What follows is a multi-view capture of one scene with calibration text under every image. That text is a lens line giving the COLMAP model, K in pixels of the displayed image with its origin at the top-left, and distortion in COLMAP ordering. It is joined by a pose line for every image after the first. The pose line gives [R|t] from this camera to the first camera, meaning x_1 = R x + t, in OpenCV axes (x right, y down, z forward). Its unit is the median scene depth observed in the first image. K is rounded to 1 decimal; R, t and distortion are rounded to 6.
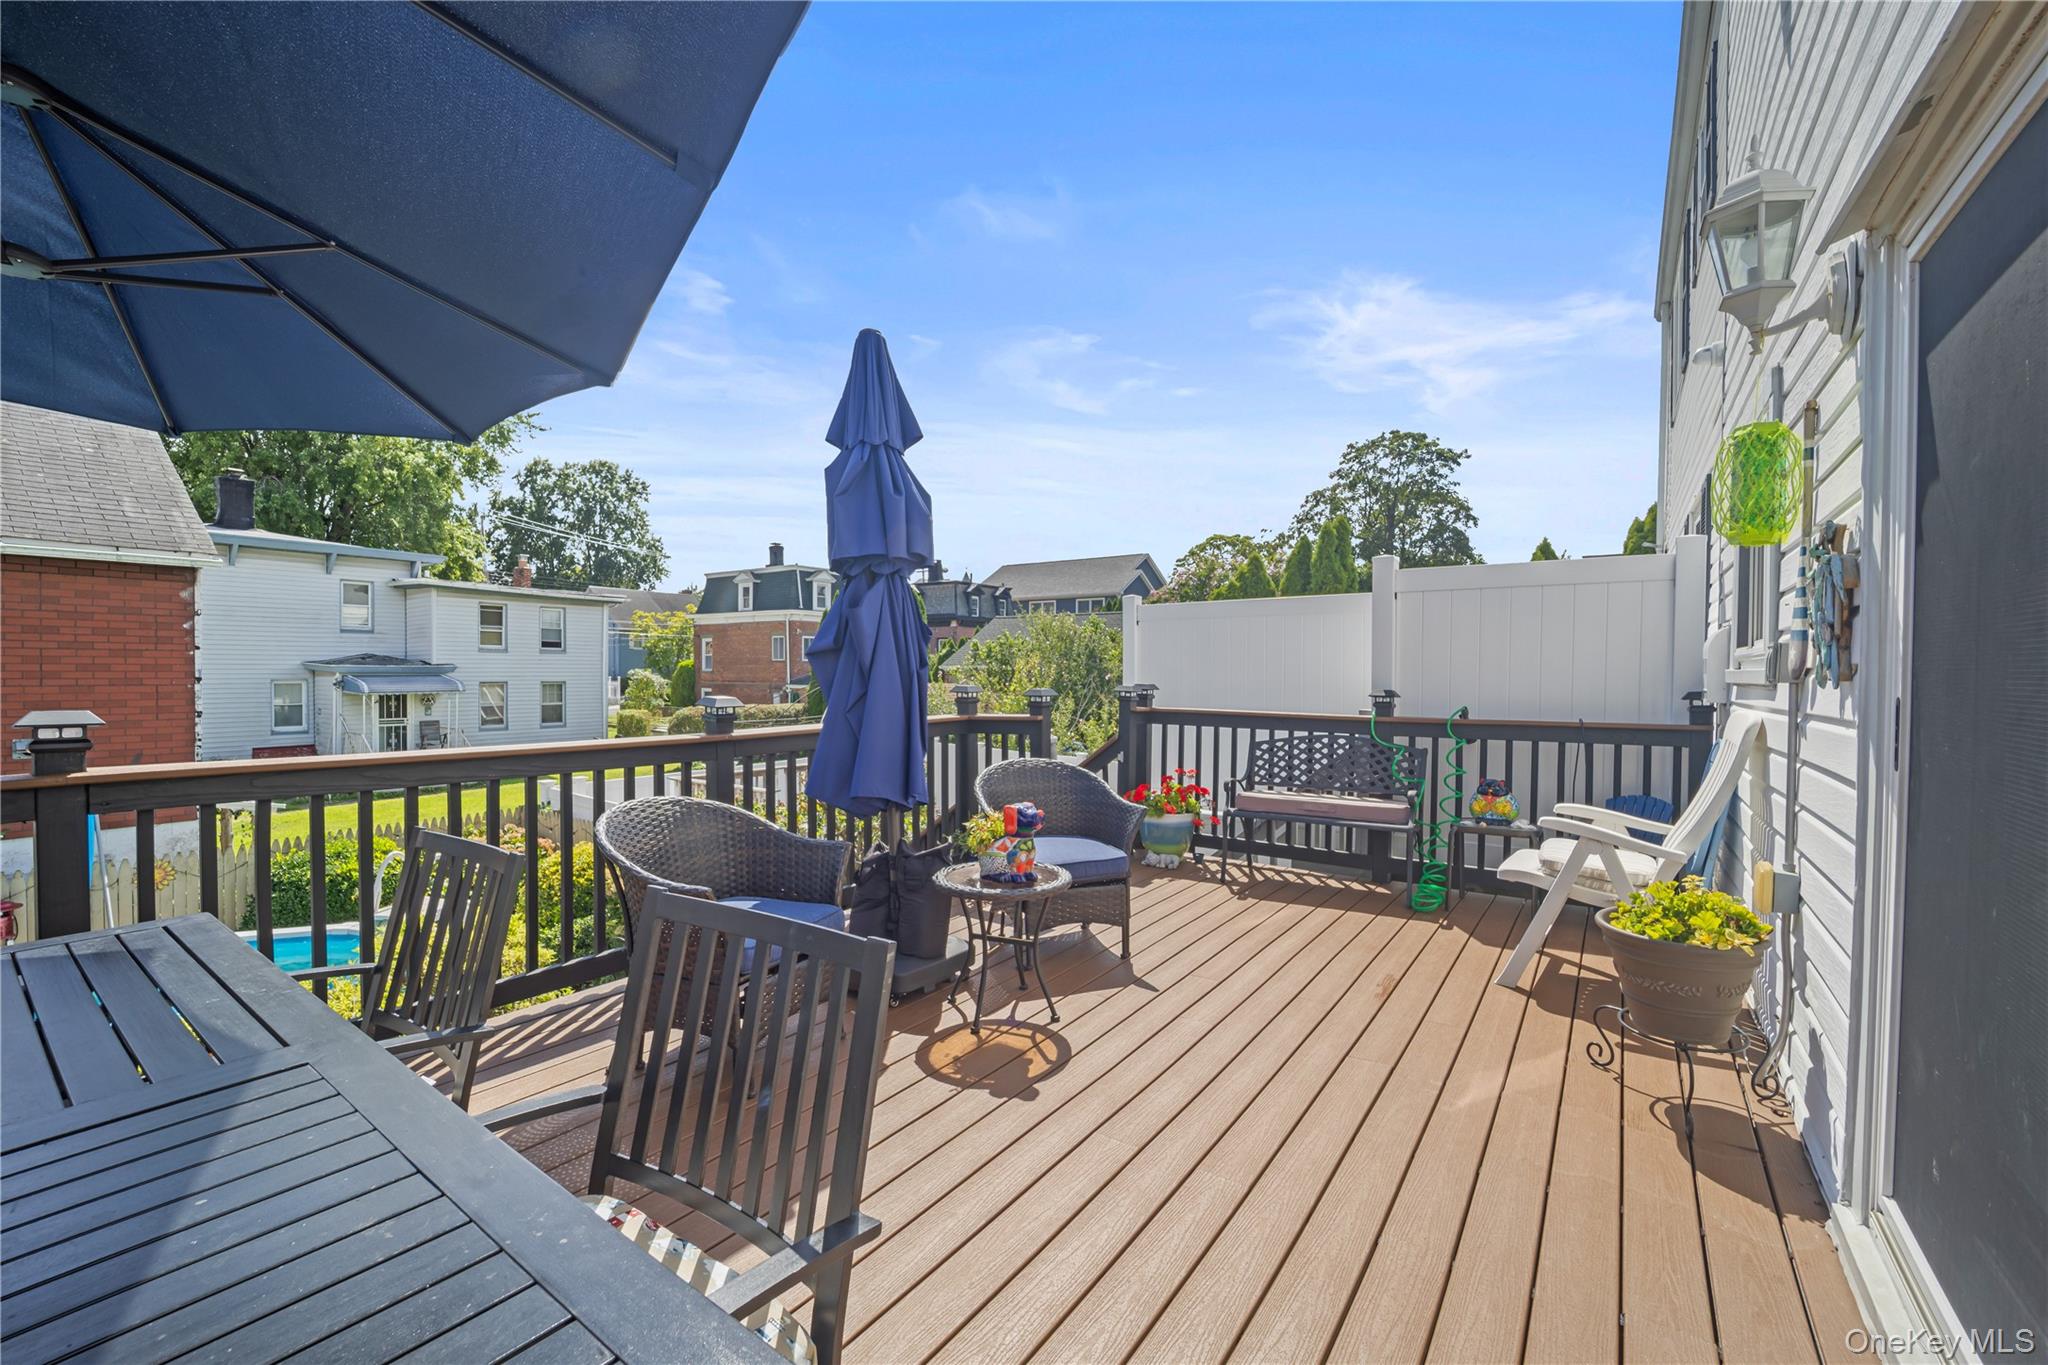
lens RADIAL K [[830.5, 0, 1028.5], [0, 830.5, 685.8], [0, 0, 1]] dist [-0.013249, 0.000346]
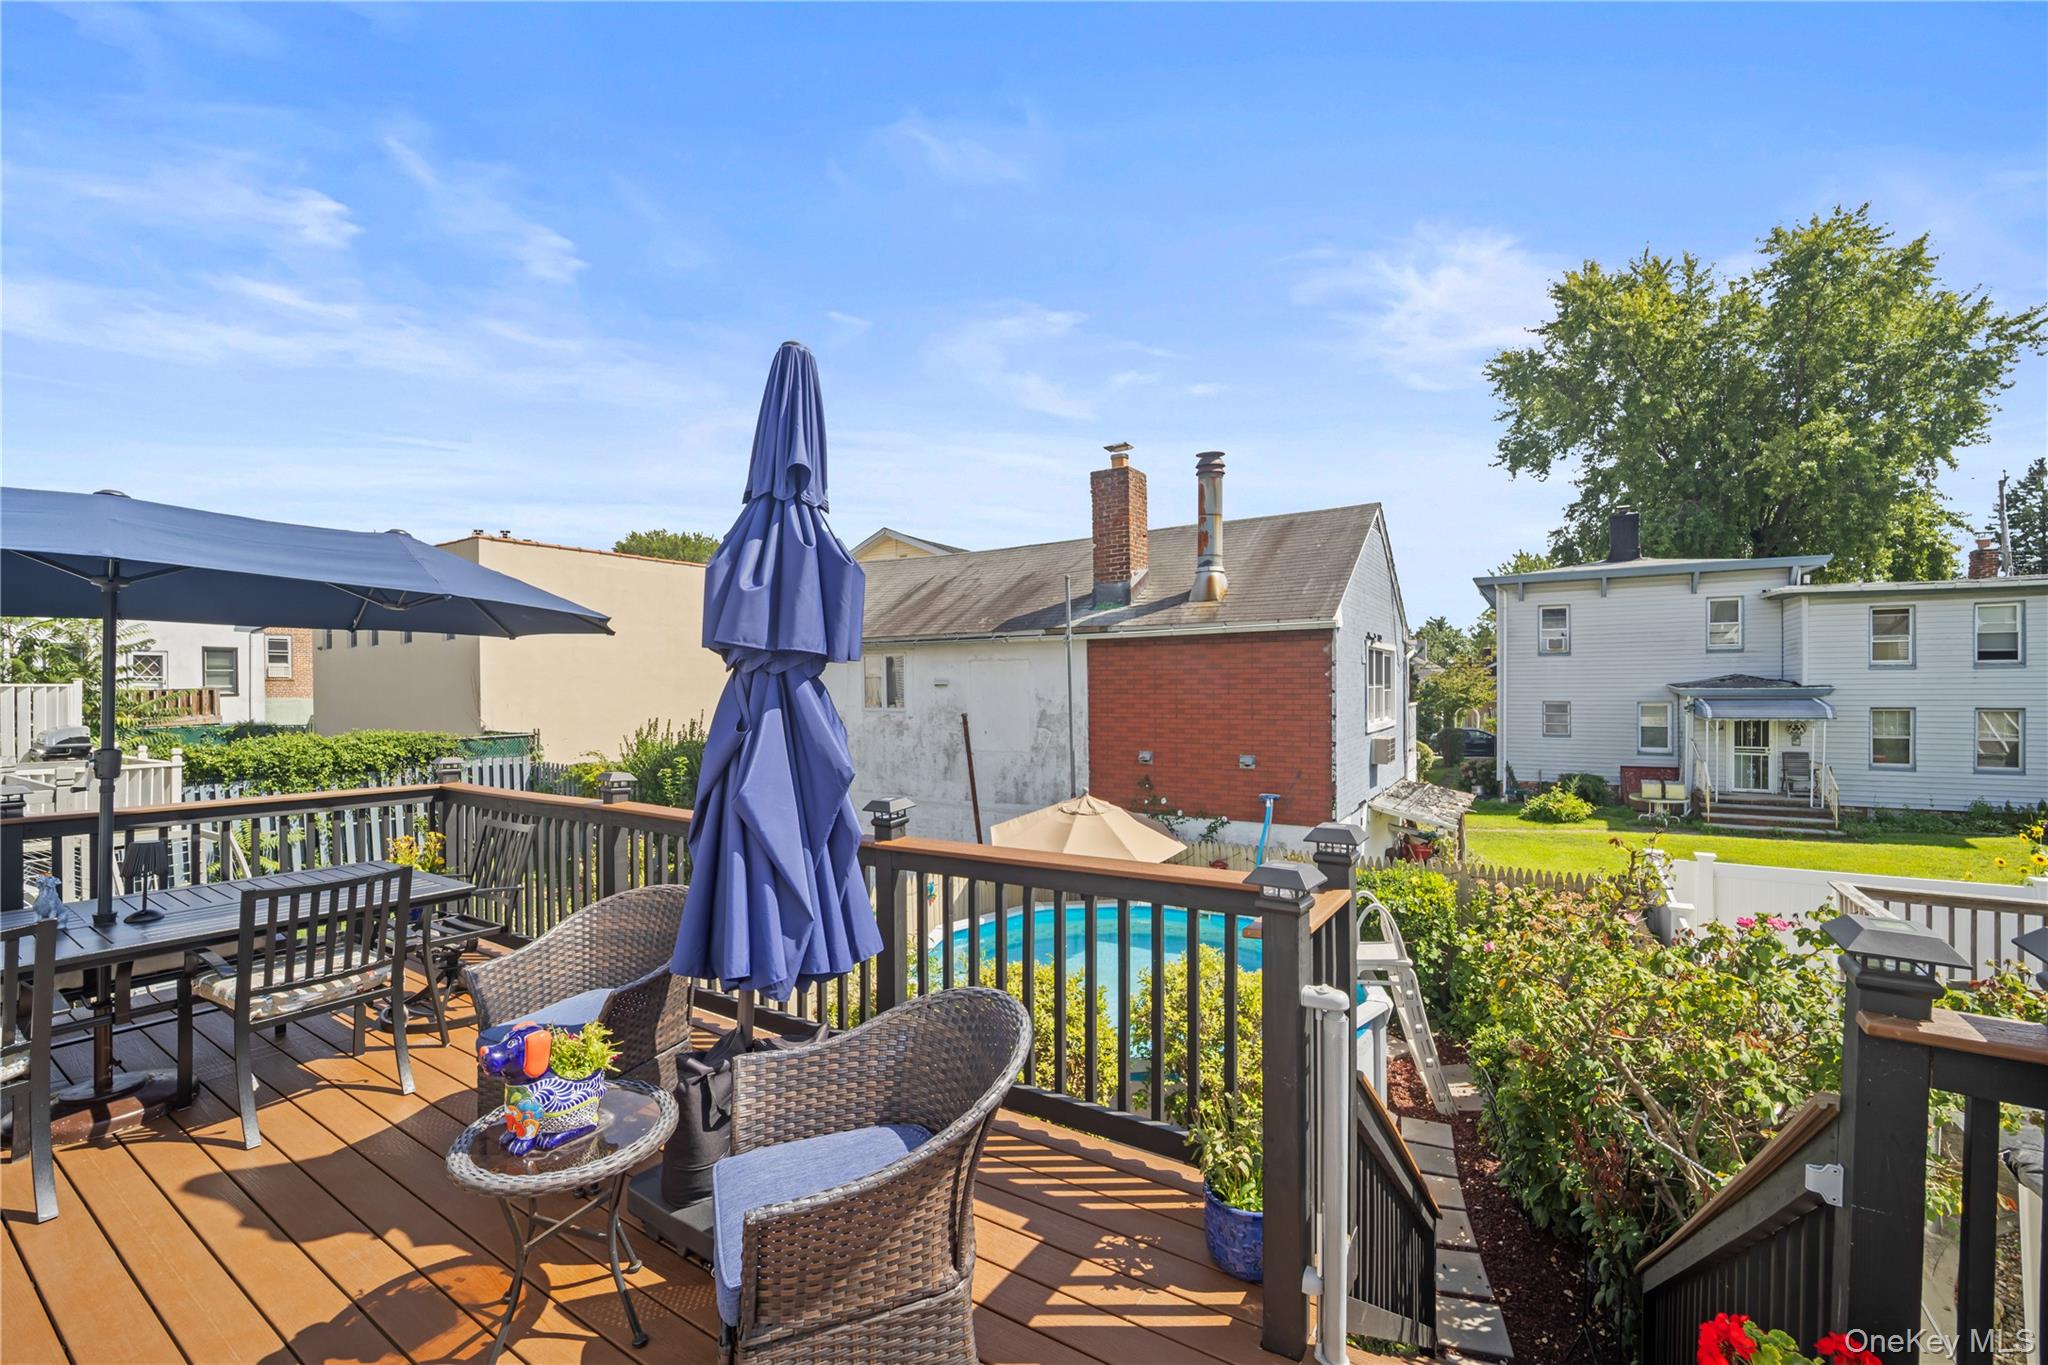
lens RADIAL K [[830.5, 0, 1029.6], [0, 830.5, 688.7], [0, 0, 1]] dist [-0.013249, 0.000346]
pose [[0.049738, 0.001087, -0.998762, 0.082445], [-0.009565, 0.999954, 0.000612, -0.016615], [0.998716, 0.009522, 0.049746, 0.167716]]
